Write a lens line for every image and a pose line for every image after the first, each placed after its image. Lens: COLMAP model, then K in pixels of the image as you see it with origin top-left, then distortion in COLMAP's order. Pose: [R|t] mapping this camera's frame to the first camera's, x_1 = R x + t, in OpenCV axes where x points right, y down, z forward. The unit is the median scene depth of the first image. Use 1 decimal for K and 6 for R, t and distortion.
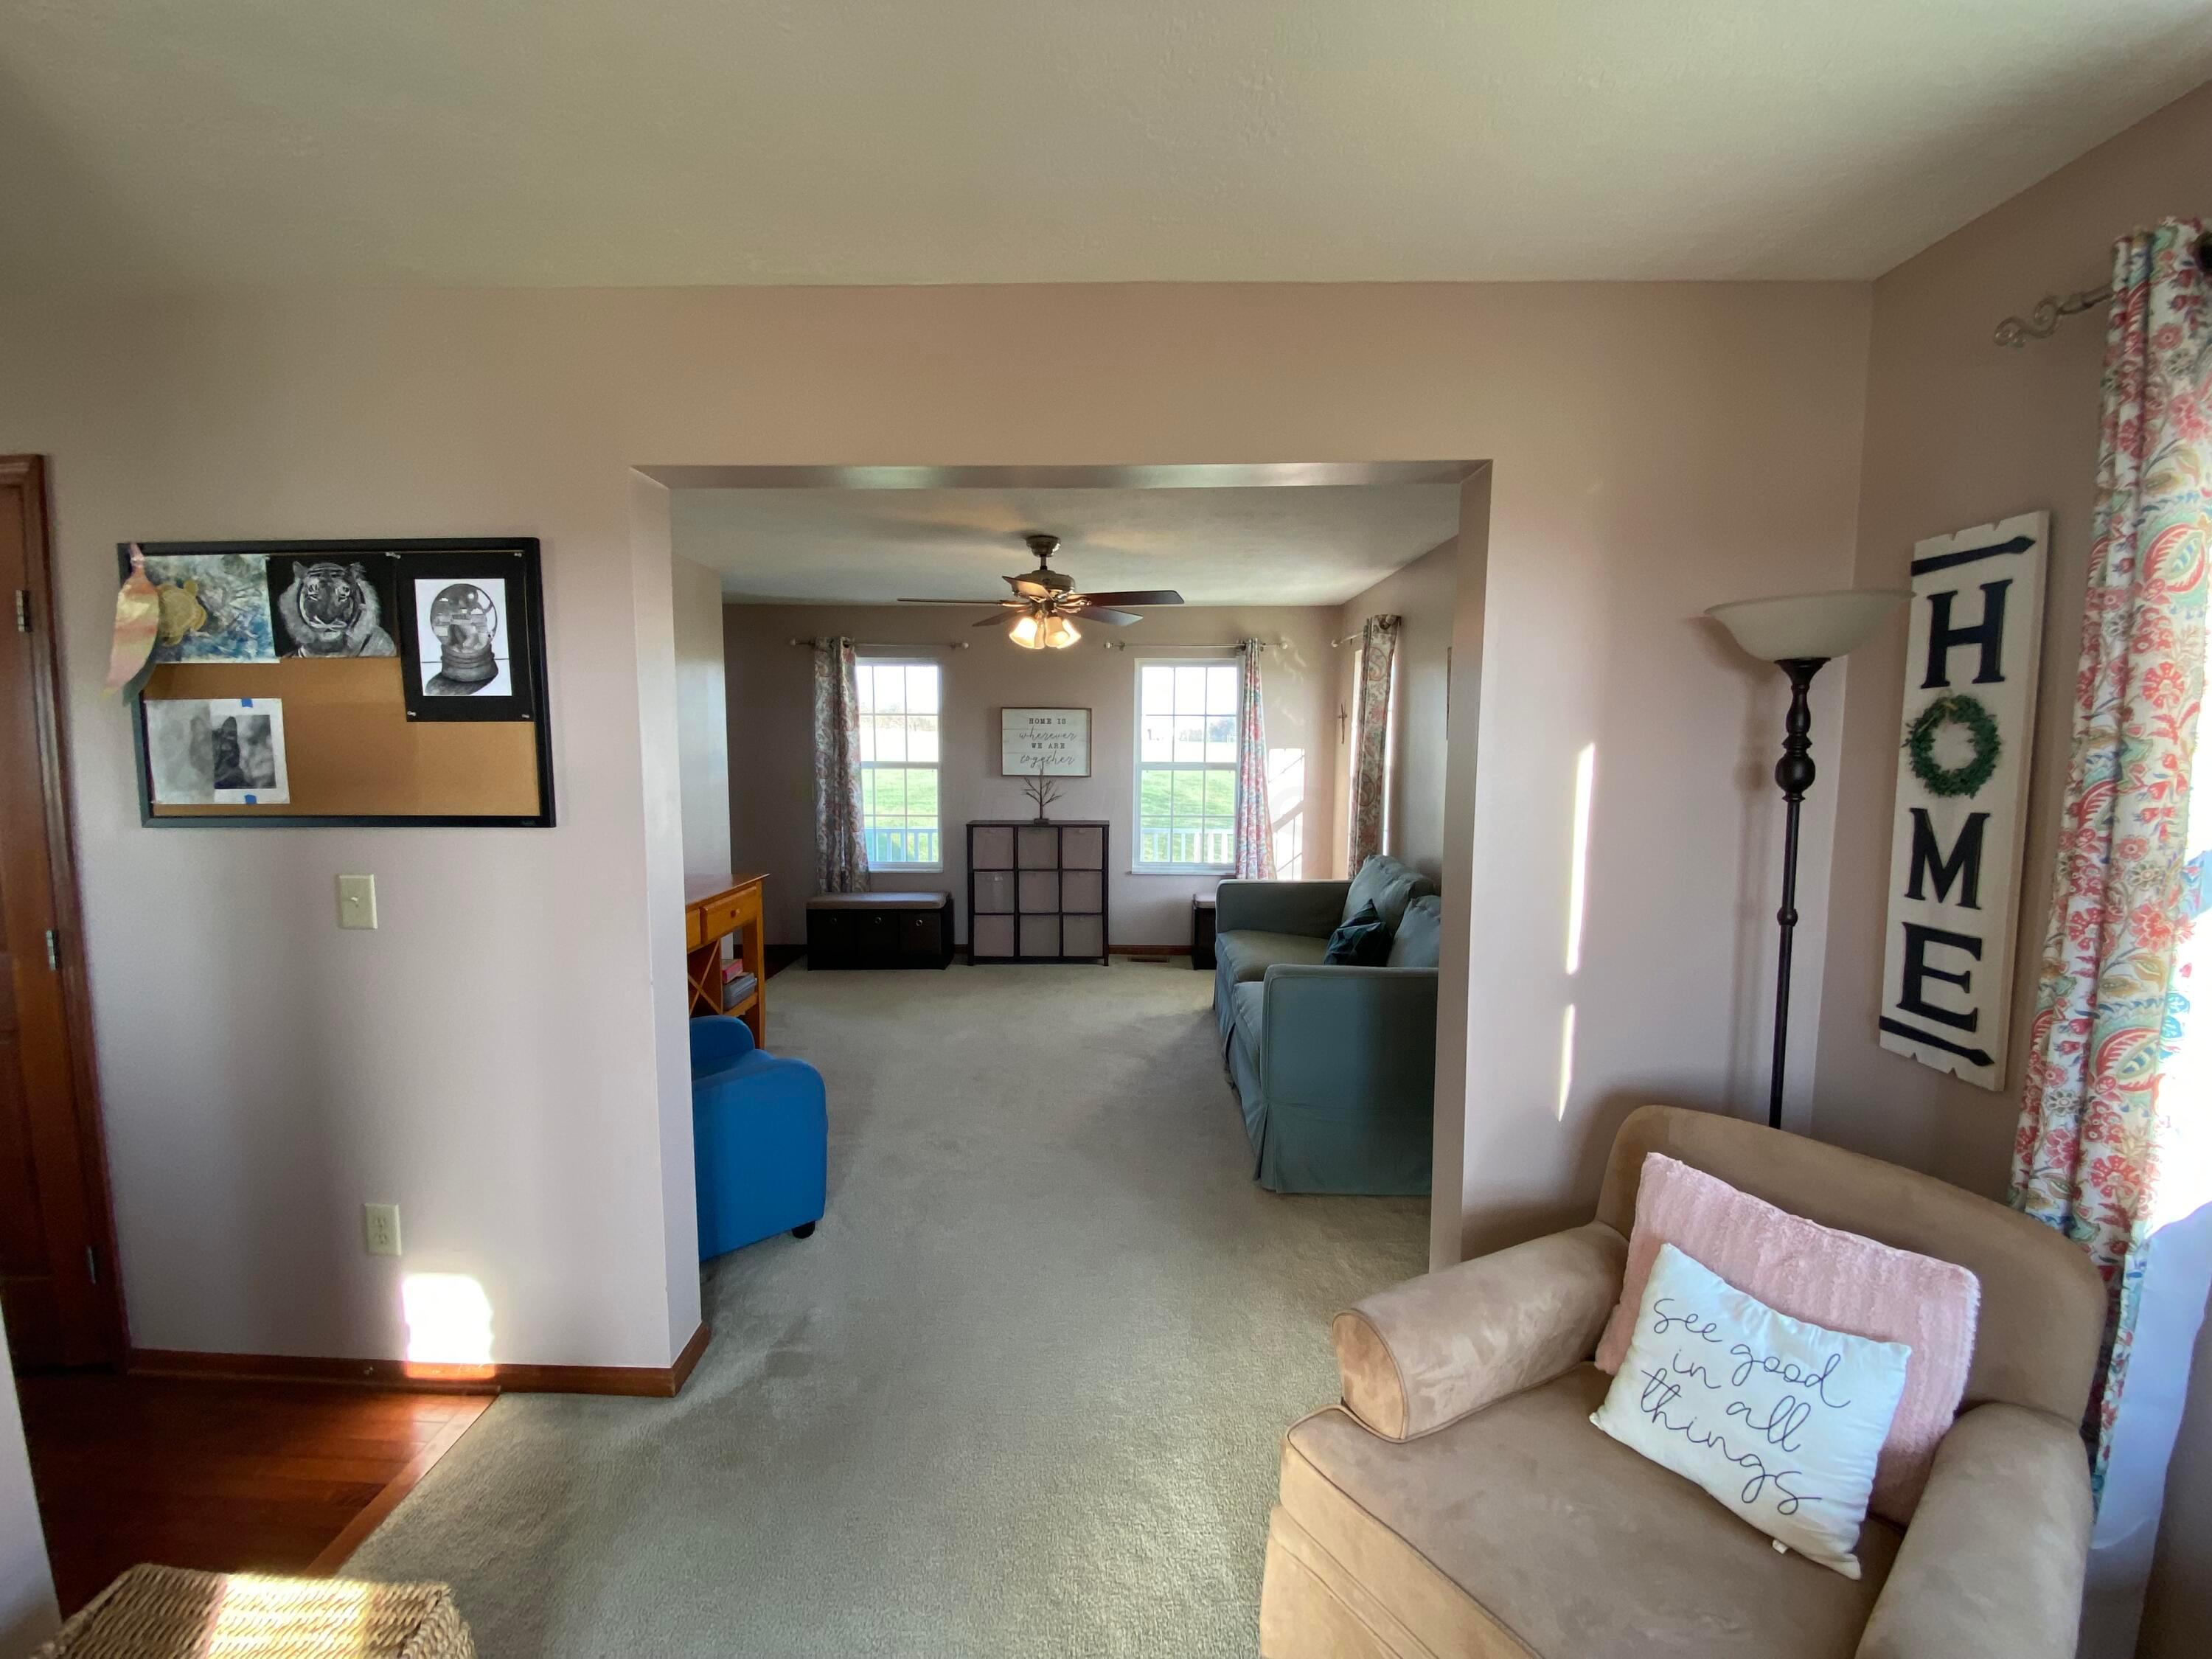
lens RADIAL K [[909.7, 0, 1113.8], [0, 909.7, 820.4], [0, 0, 1]] dist [-0.001610, -0.010515]
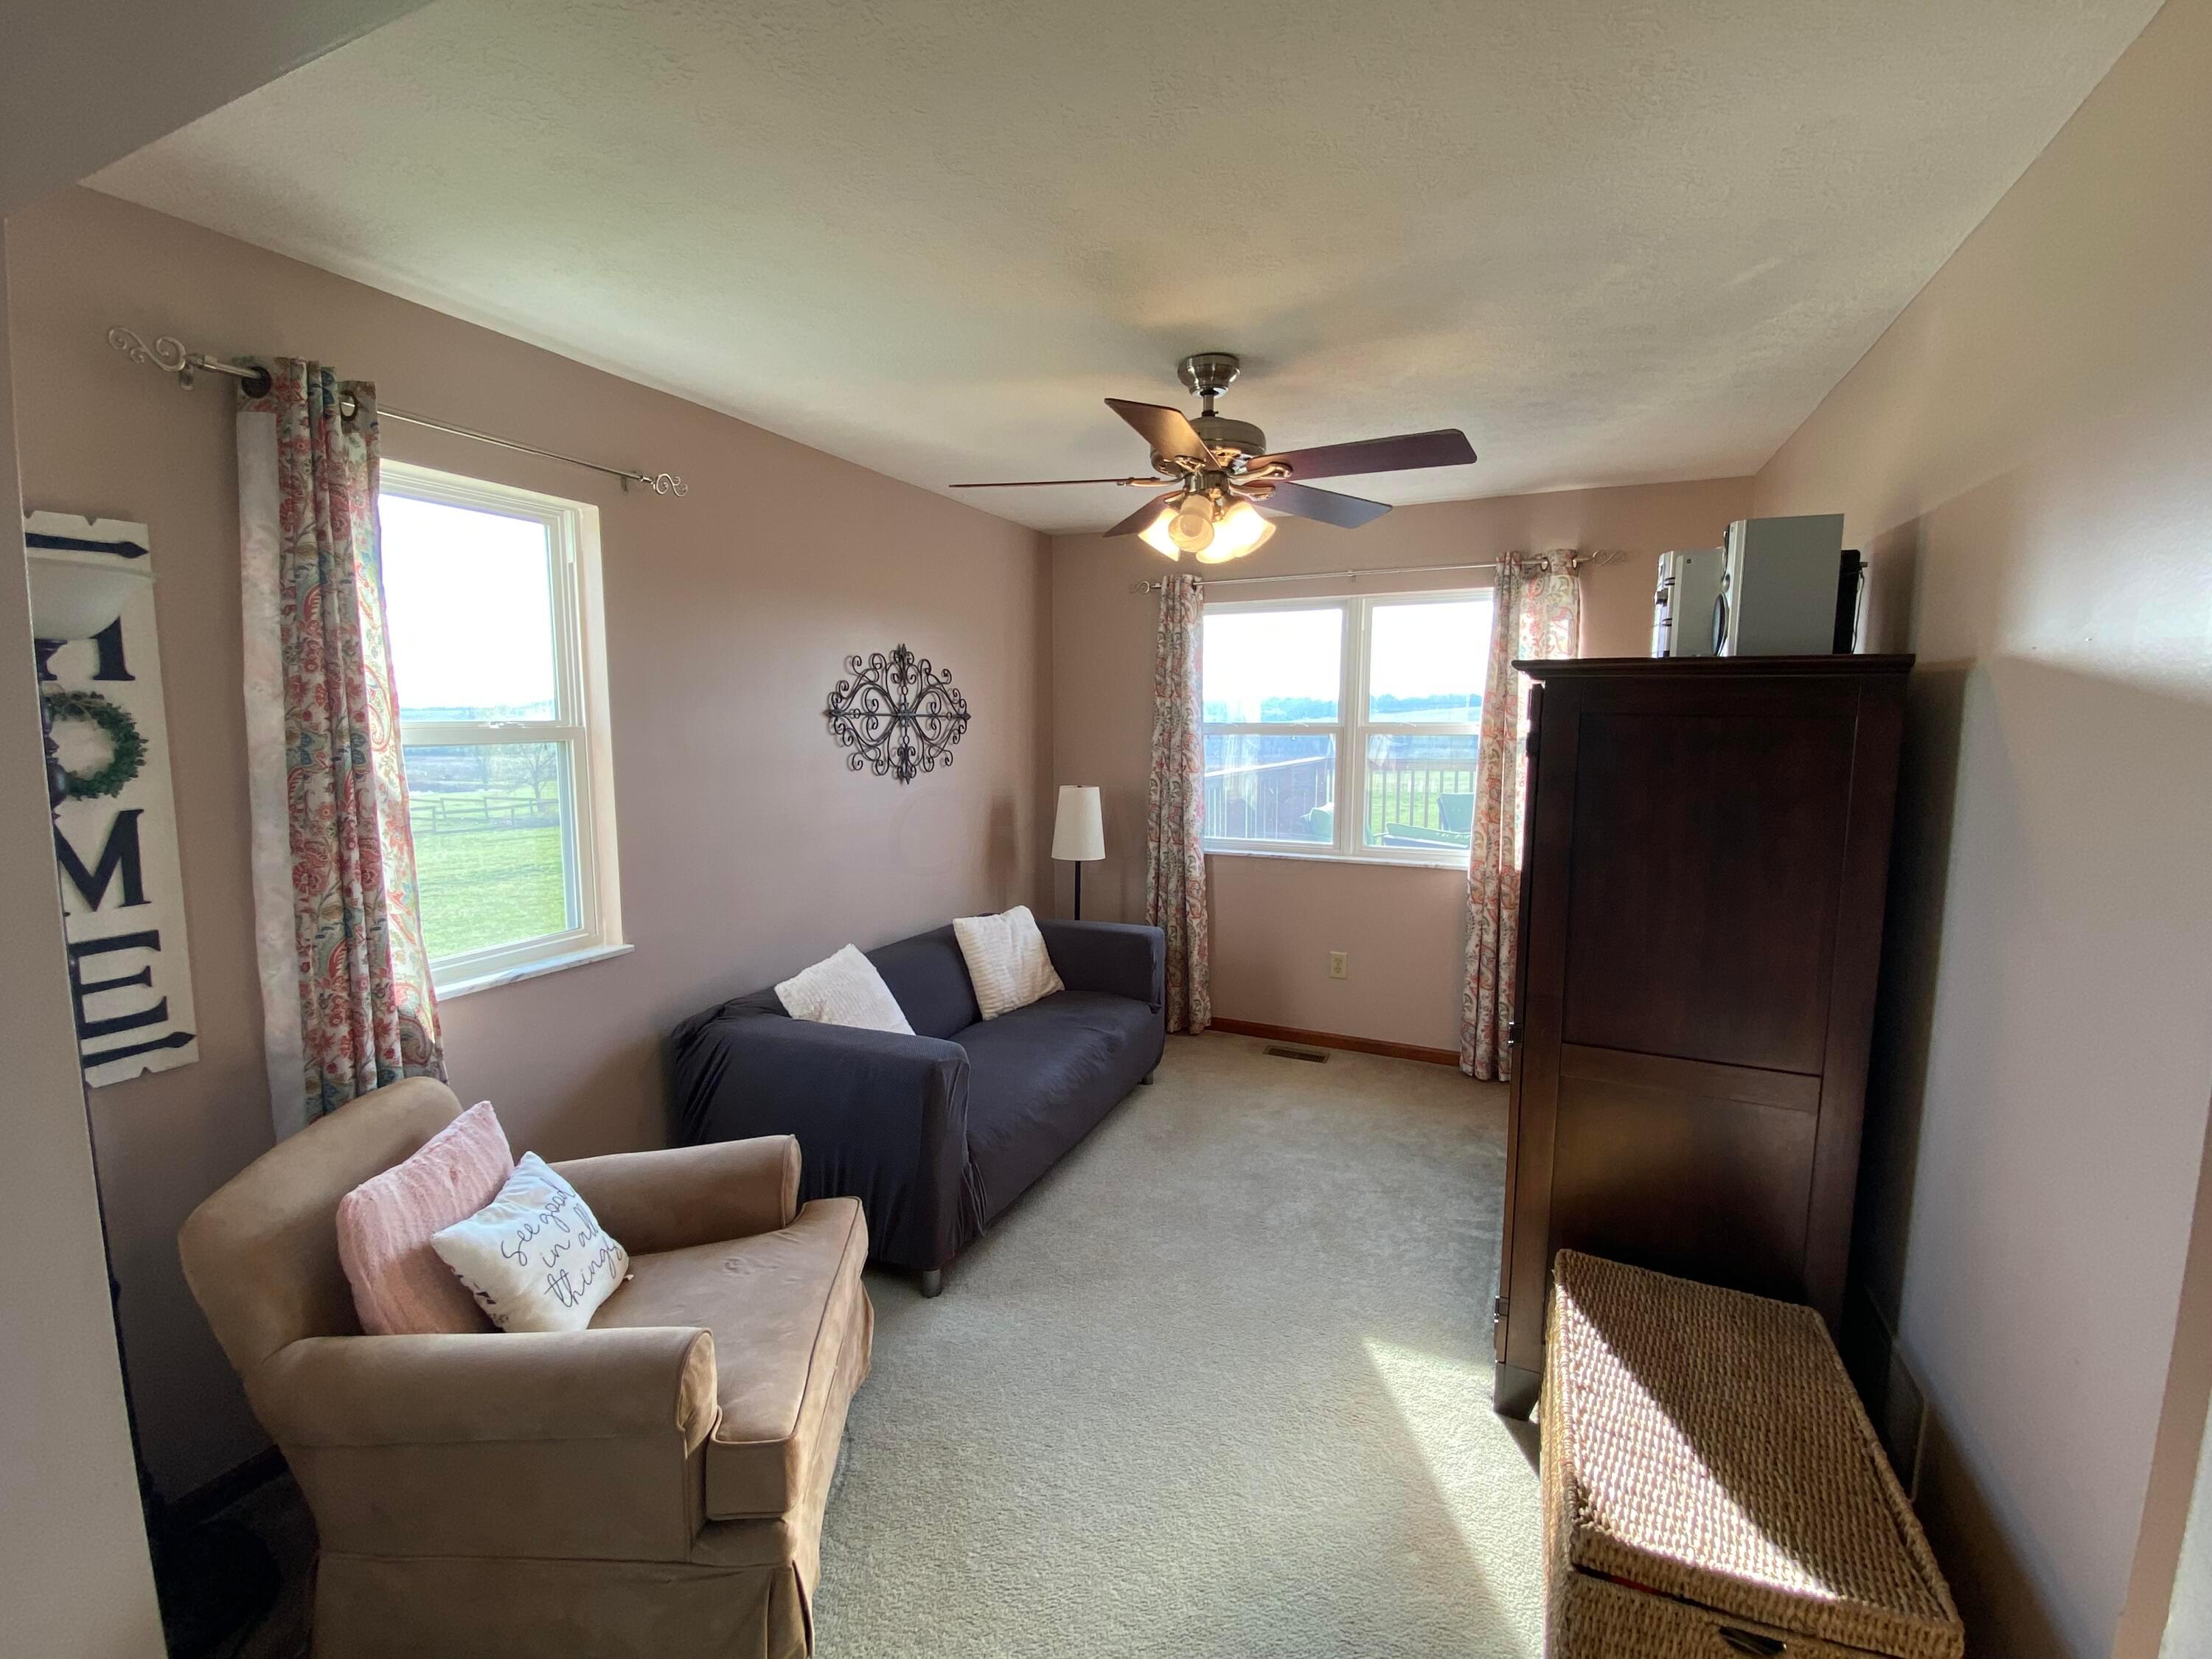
lens RADIAL K [[971.6, 0, 1094.3], [0, 971.6, 828.2], [0, 0, 1]] dist [-0.003607, -0.000354]
pose [[-0.913938, -0.050451, 0.402706, -0.446544], [0.029344, 0.981433, 0.189549, -0.157270], [-0.404792, 0.185053, -0.895488, 1.493346]]
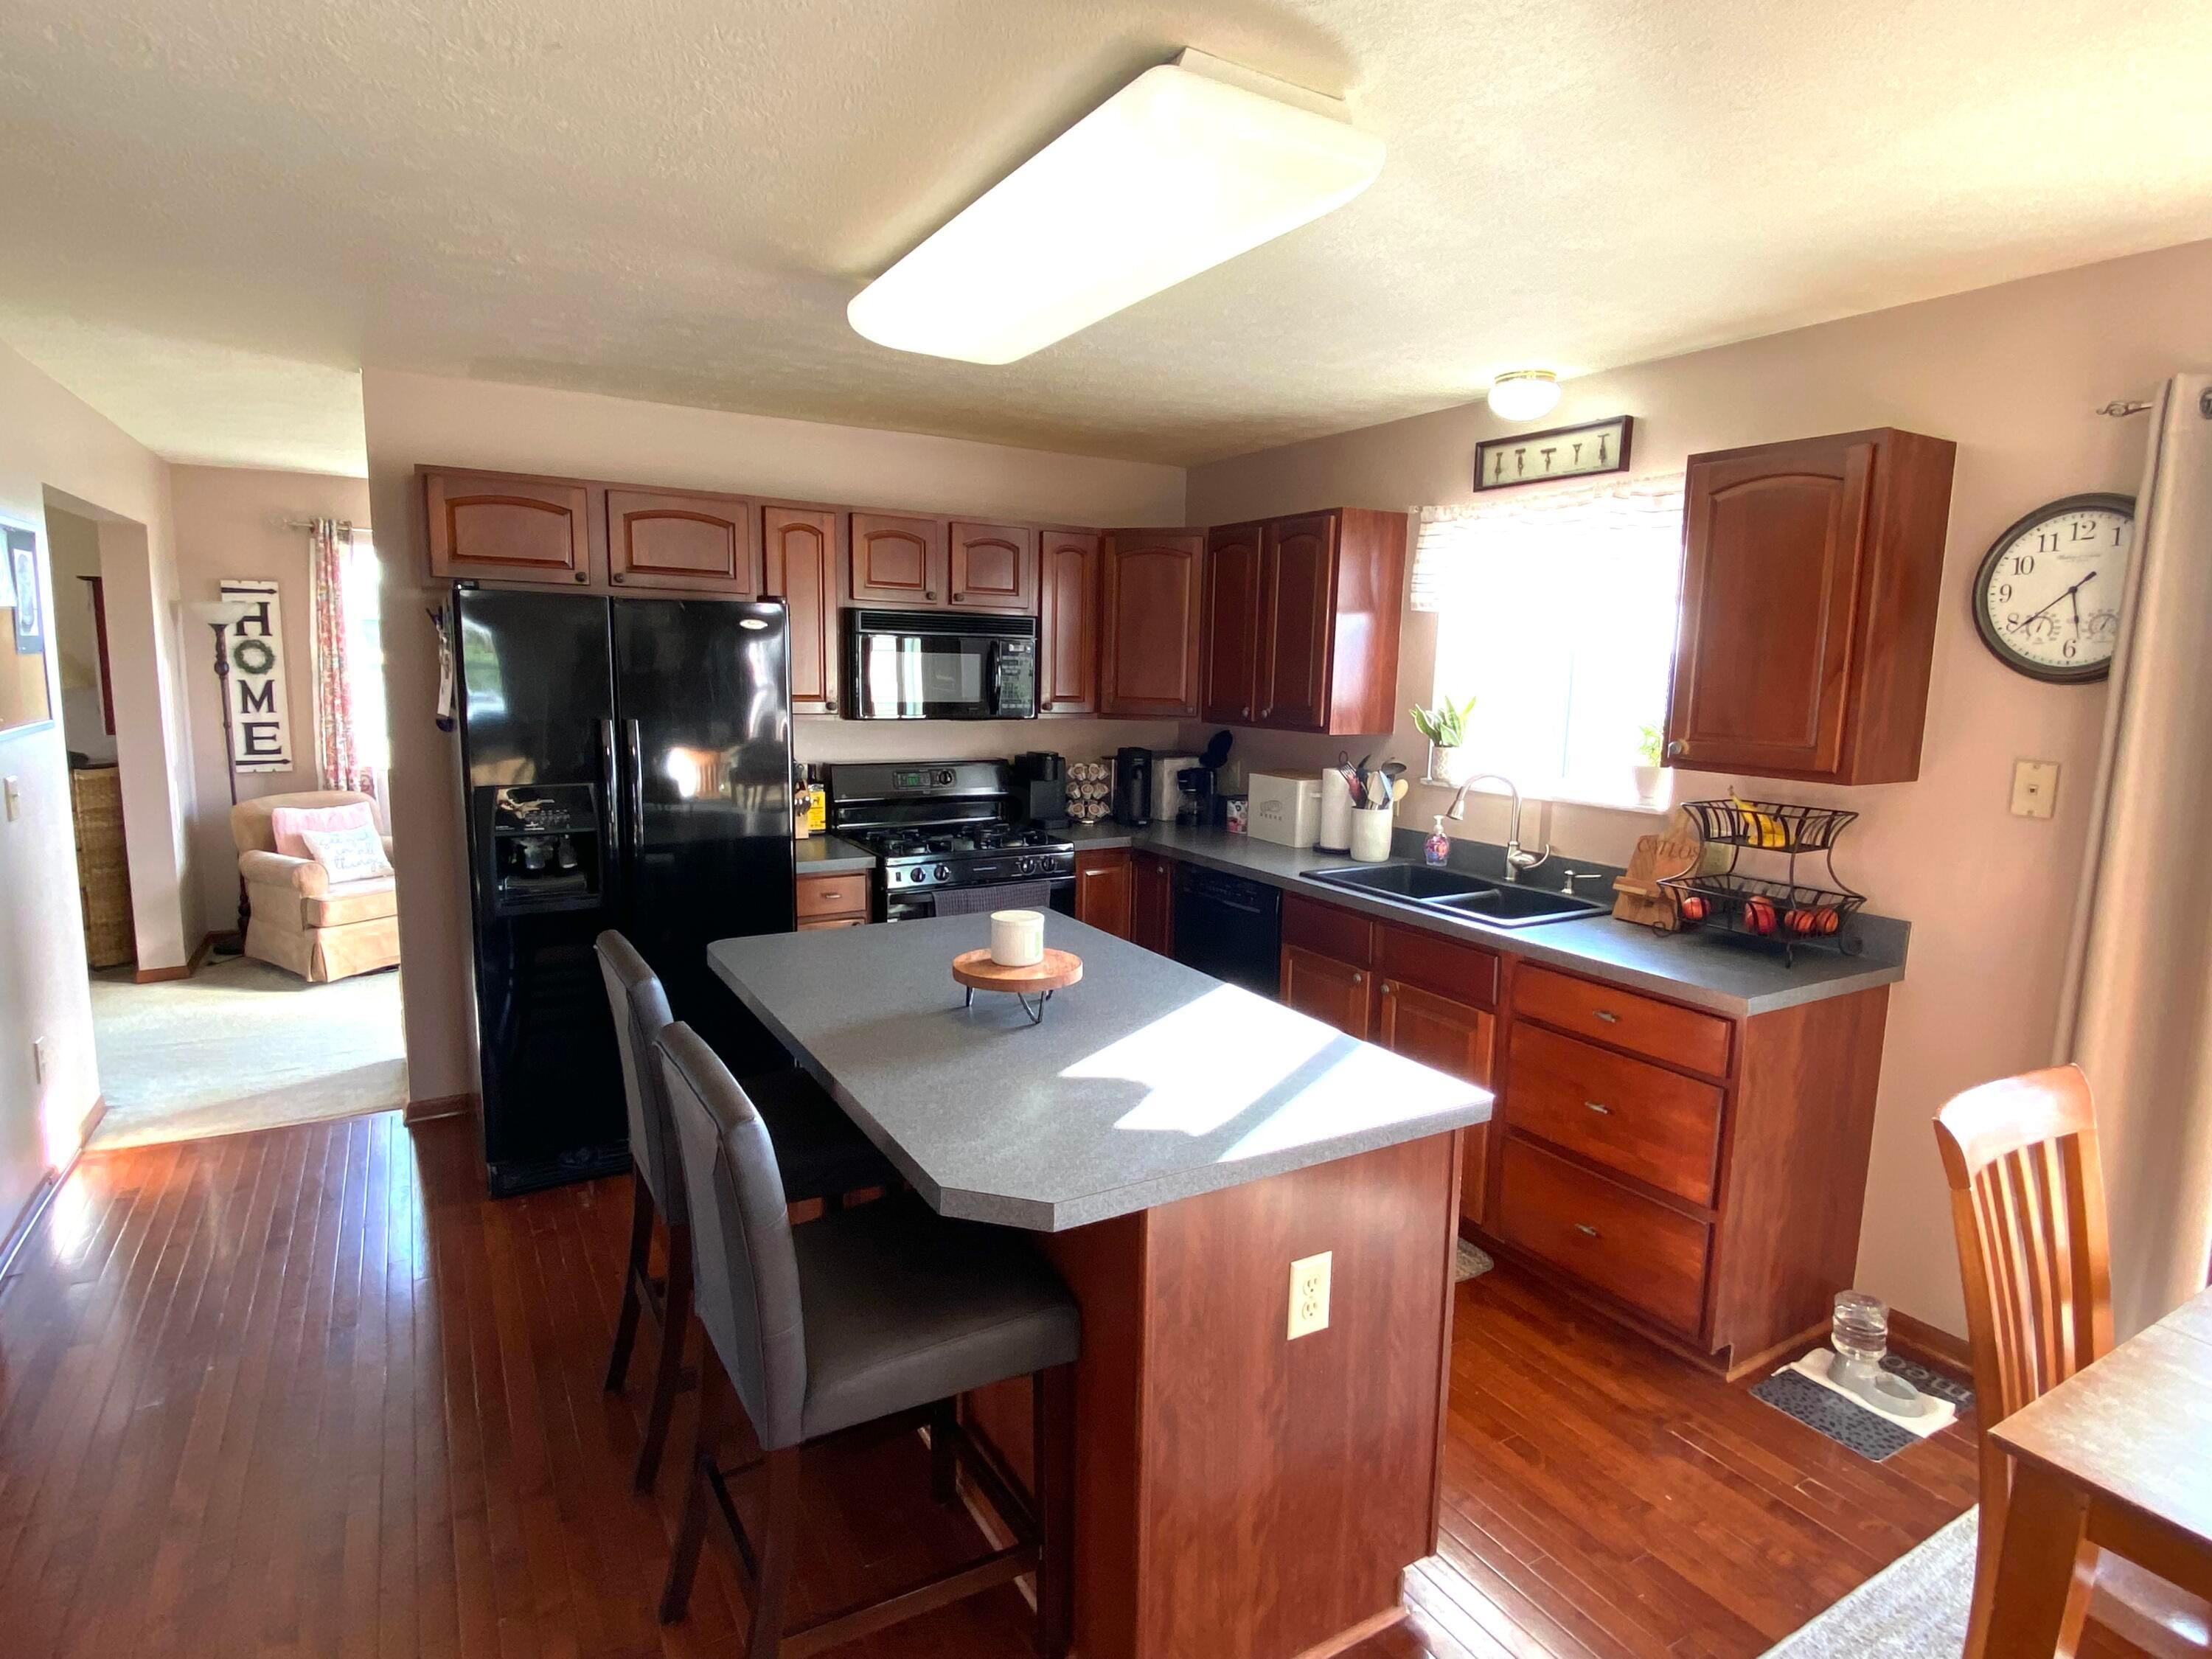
lens RADIAL K [[1166.5, 0, 1120.8], [0, 1166.5, 825.2], [0, 0, 1]] dist [0.006296, -0.015581]
pose [[-0.532830, -0.130648, 0.836076, -3.713817], [0.051523, 0.981168, 0.186156, -0.105687], [-0.844652, 0.142267, -0.516065, 0.661825]]
